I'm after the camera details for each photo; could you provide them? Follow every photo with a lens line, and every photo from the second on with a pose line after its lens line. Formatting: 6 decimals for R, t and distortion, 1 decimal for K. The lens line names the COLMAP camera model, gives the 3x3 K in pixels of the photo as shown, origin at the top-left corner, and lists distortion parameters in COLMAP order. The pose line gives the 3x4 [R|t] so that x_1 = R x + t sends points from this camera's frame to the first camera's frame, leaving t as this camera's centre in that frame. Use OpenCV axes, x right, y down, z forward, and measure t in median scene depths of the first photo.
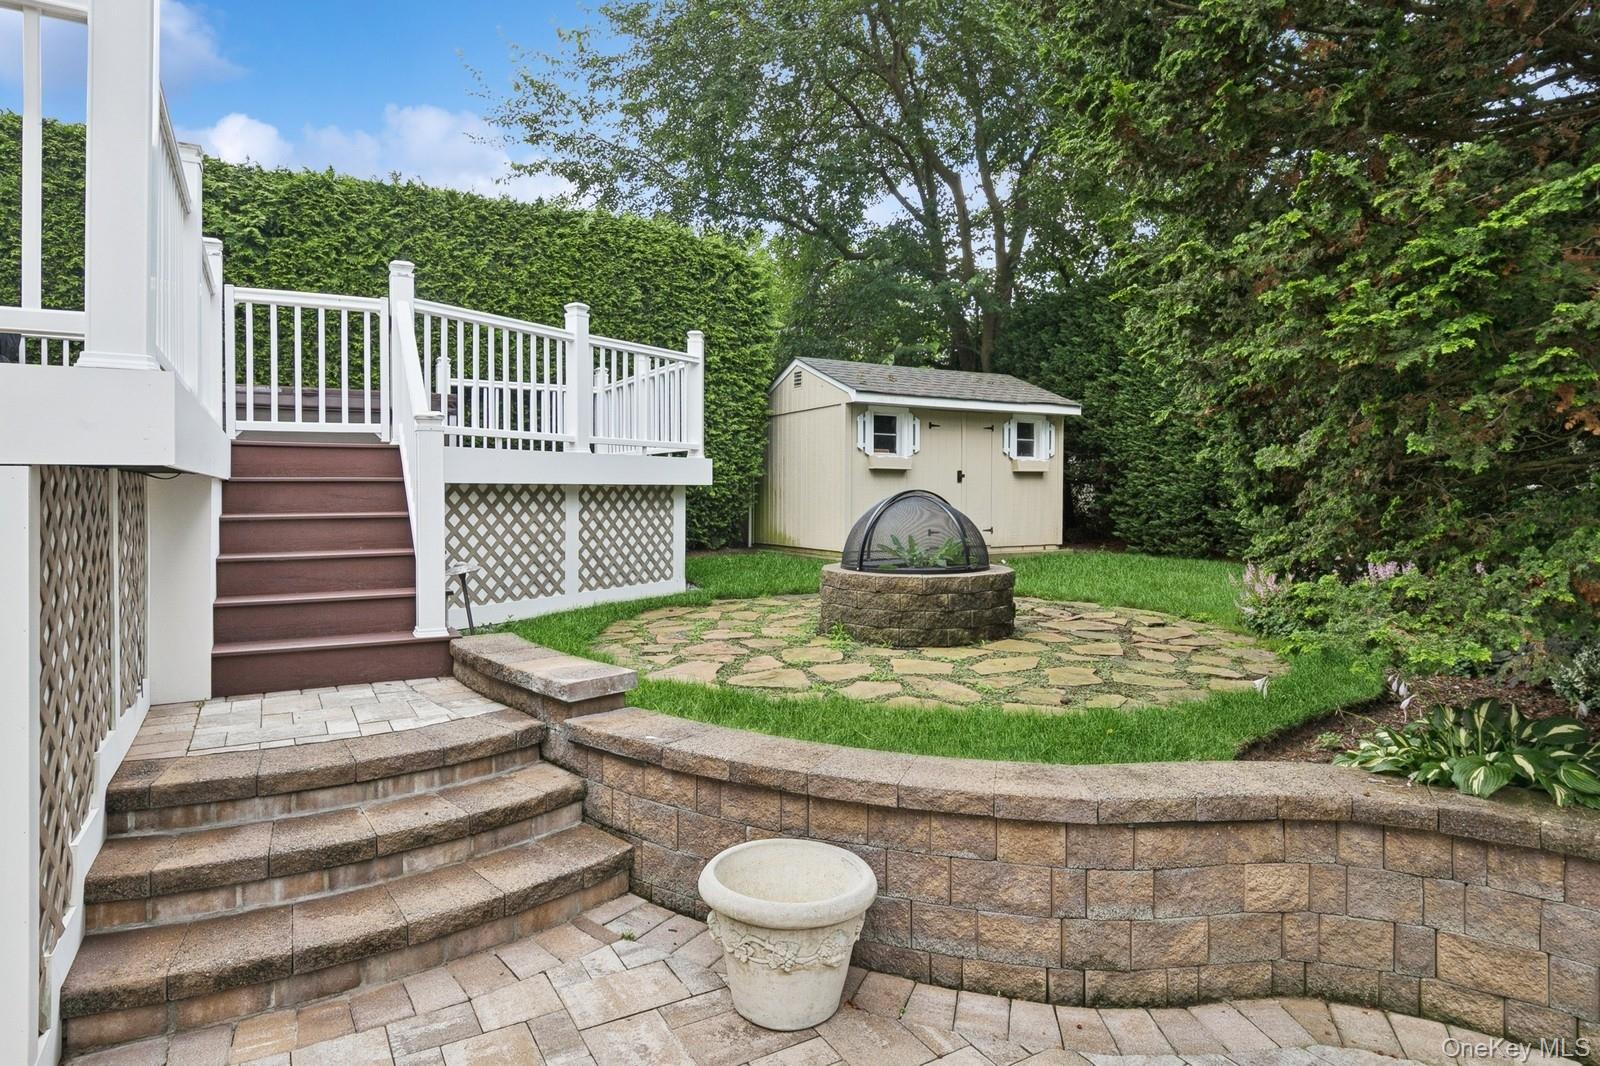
lens RADIAL K [[899.6, 0, 804.1], [0, 899.6, 491.6], [0, 0, 1]] dist [-0.001543, 0.001289]
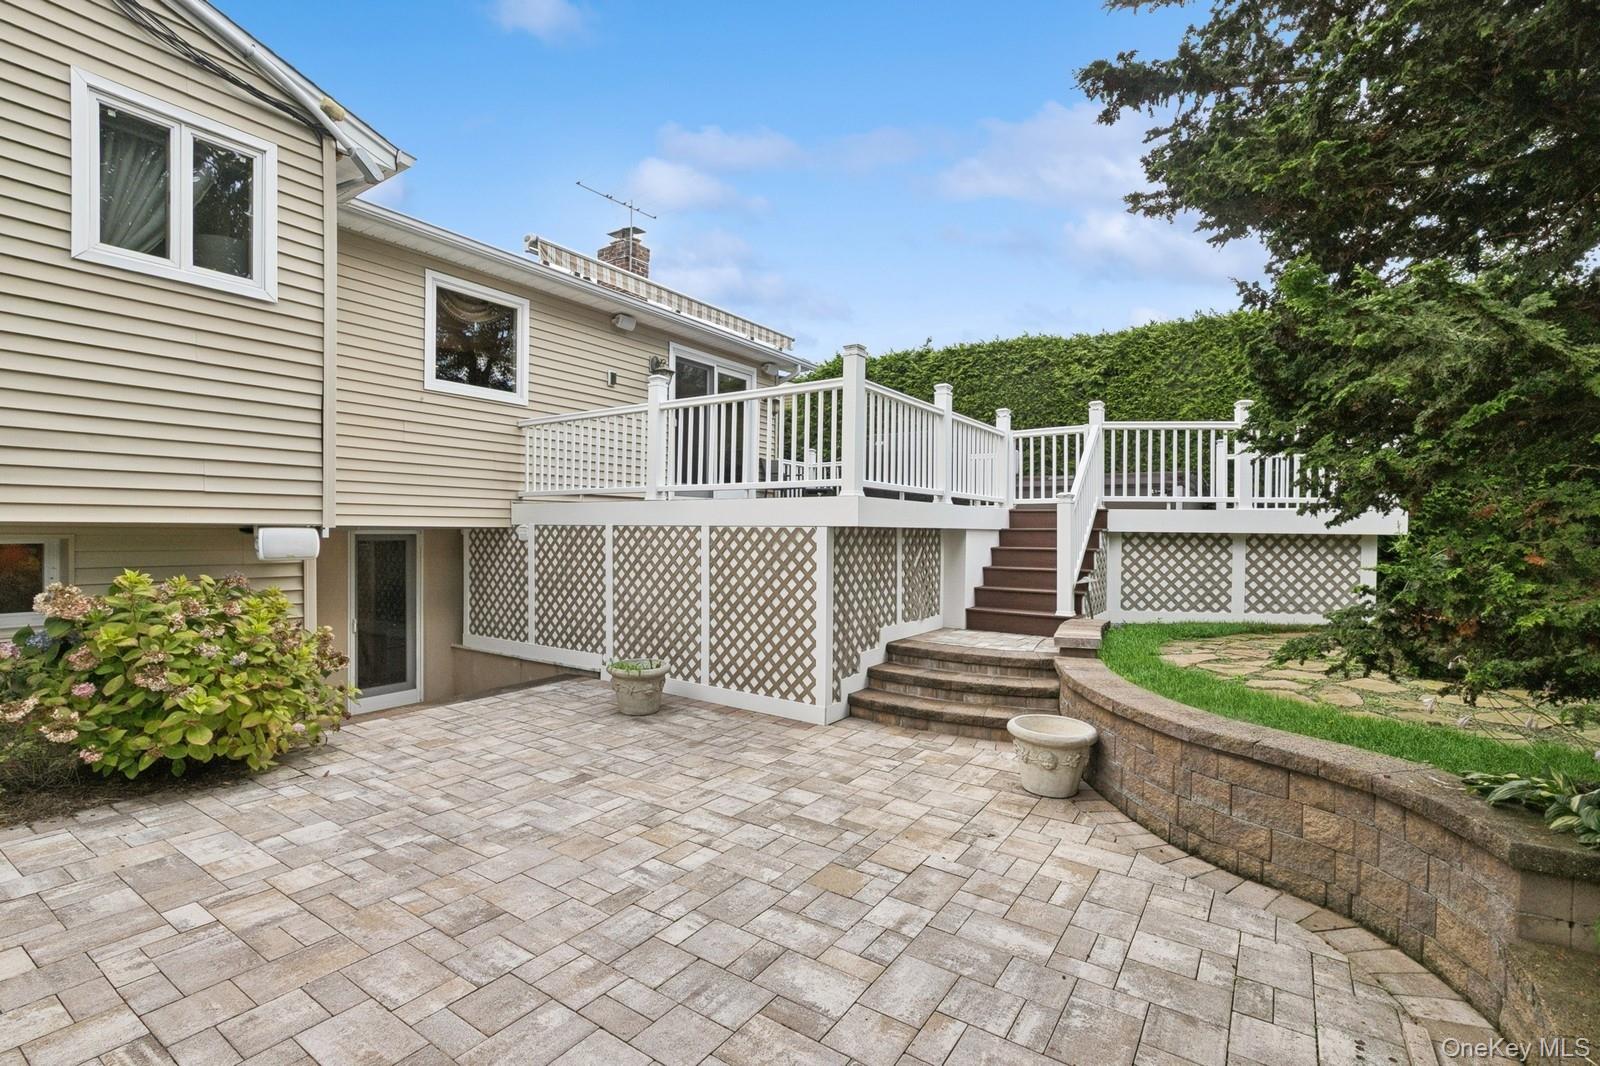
lens RADIAL K [[730.3, 0, 790.0], [0, 730.3, 535.8], [0, 0, 1]] dist [-0.009676, -0.000219]
pose [[0.423618, 0.012086, -0.905760, 0.581008], [-0.013101, 0.999888, 0.007215, -0.003810], [0.905746, 0.008810, 0.423729, -0.110005]]
